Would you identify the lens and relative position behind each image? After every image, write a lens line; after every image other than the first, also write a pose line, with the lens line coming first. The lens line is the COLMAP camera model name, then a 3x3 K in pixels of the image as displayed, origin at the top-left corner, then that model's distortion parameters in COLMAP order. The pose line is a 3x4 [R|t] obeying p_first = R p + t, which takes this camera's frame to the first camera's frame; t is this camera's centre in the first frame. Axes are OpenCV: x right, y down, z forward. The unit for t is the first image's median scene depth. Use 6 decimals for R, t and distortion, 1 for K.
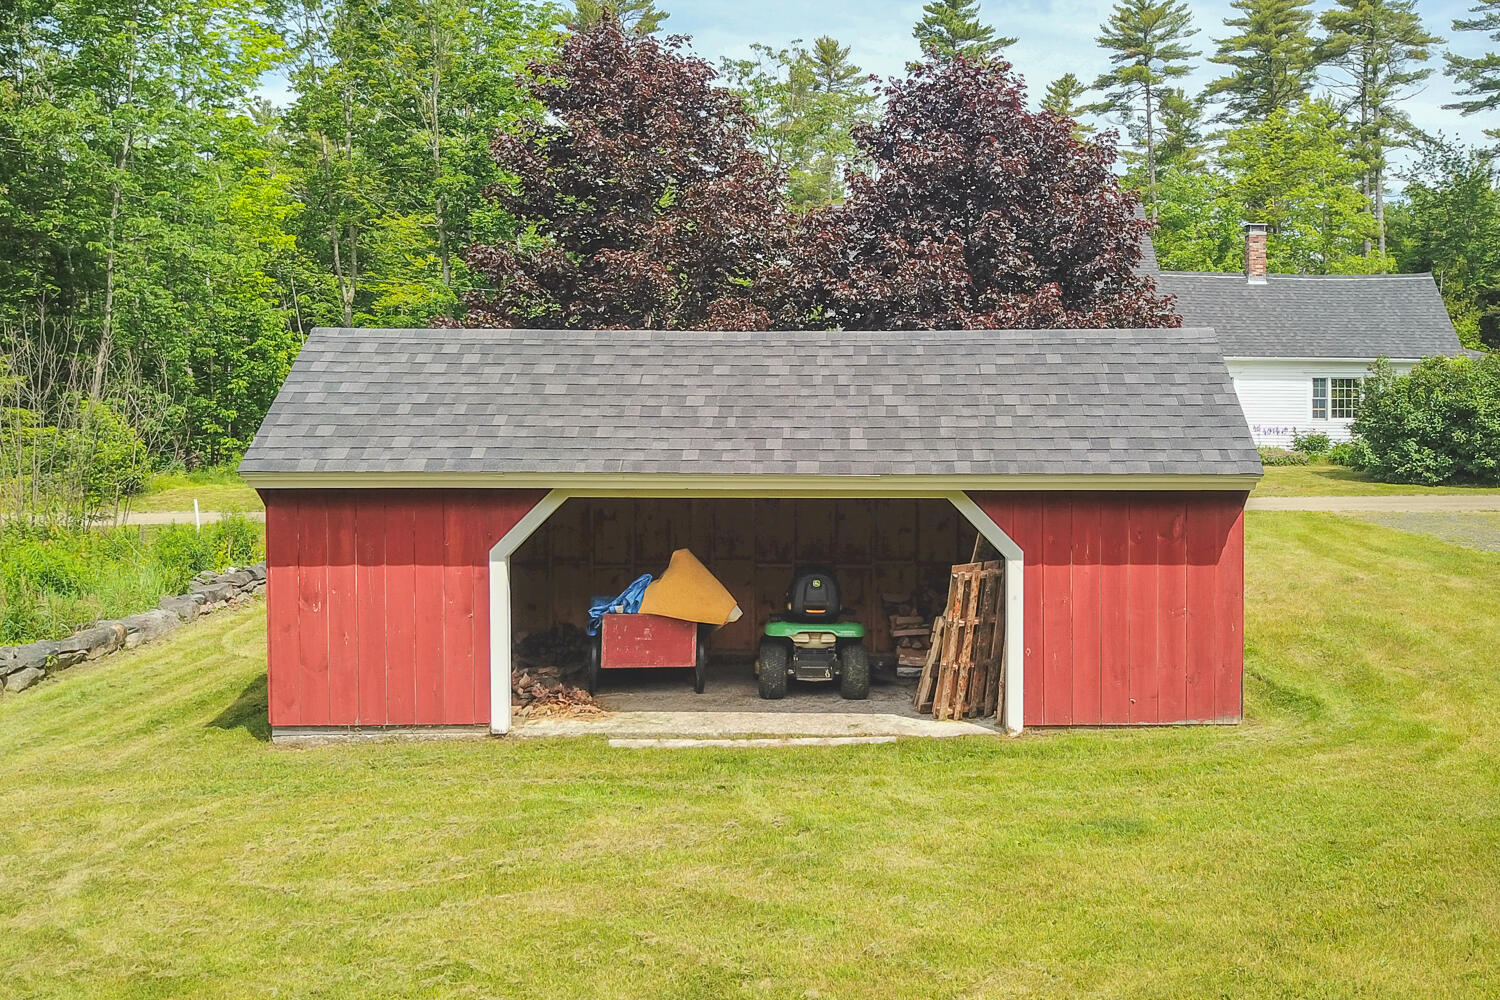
lens RADIAL K [[1598.5, 0, 750.0], [0, 1598.5, 500.0], [0, 0, 1]] dist [-0.011947, 0.047885]
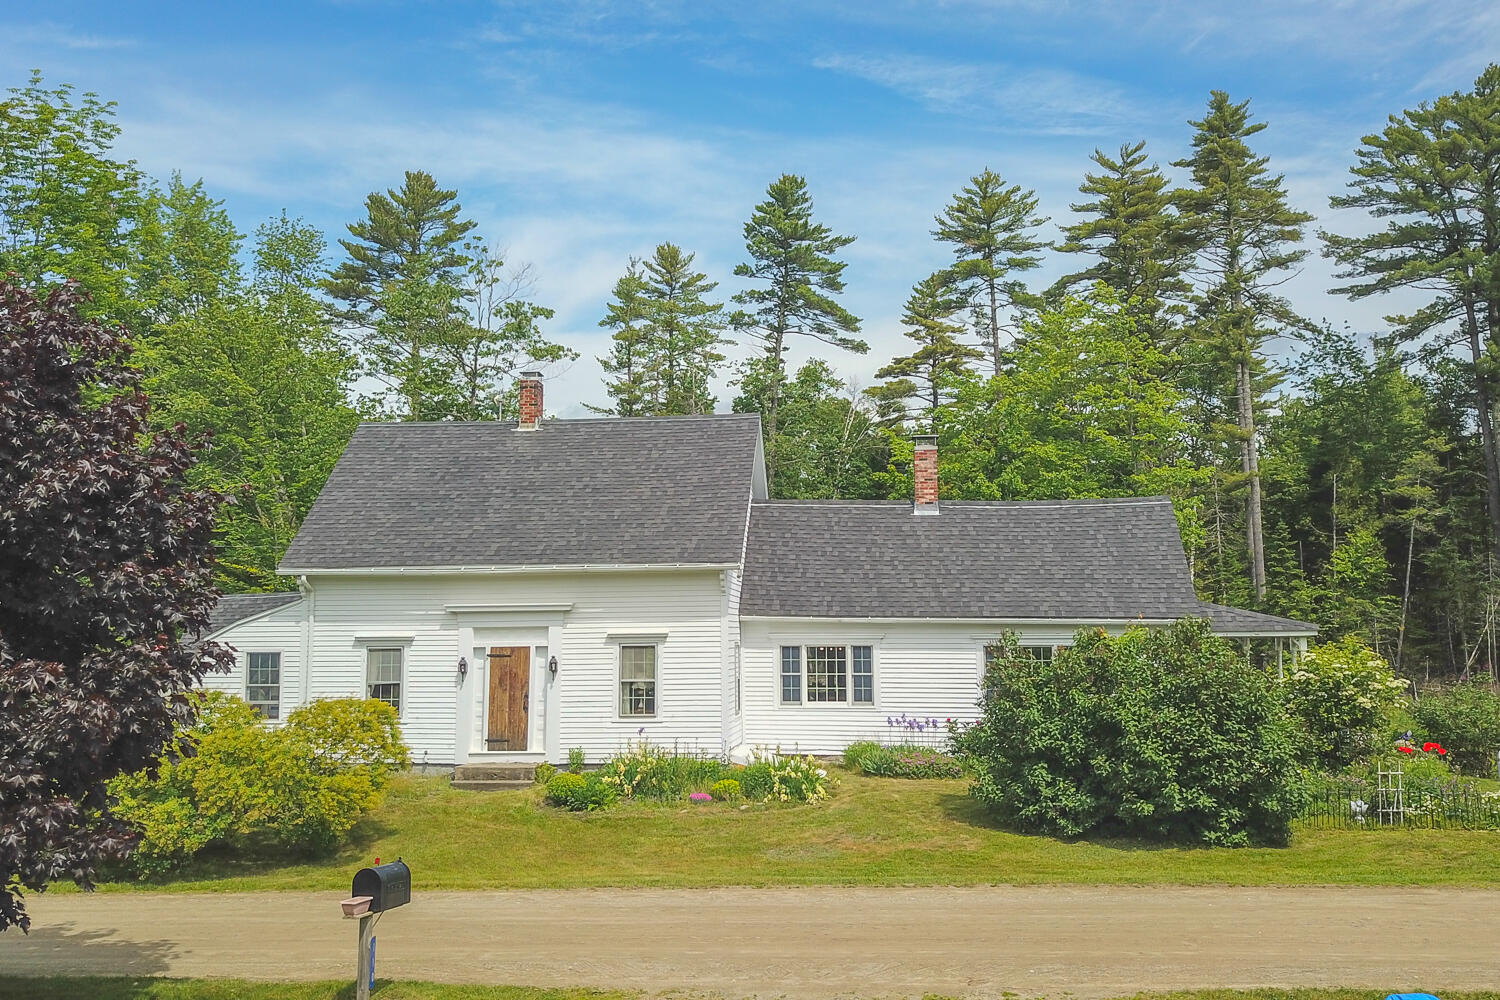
lens RADIAL K [[1359.2, 0, 750.0], [0, 1359.2, 500.0], [0, 0, 1]] dist [0.006759, -0.082517]
pose [[0.993929, -0.018214, -0.108508, 0.196075], [0.005227, 0.992905, -0.118792, -0.043425], [0.109902, 0.117504, 0.986972, 0.236001]]
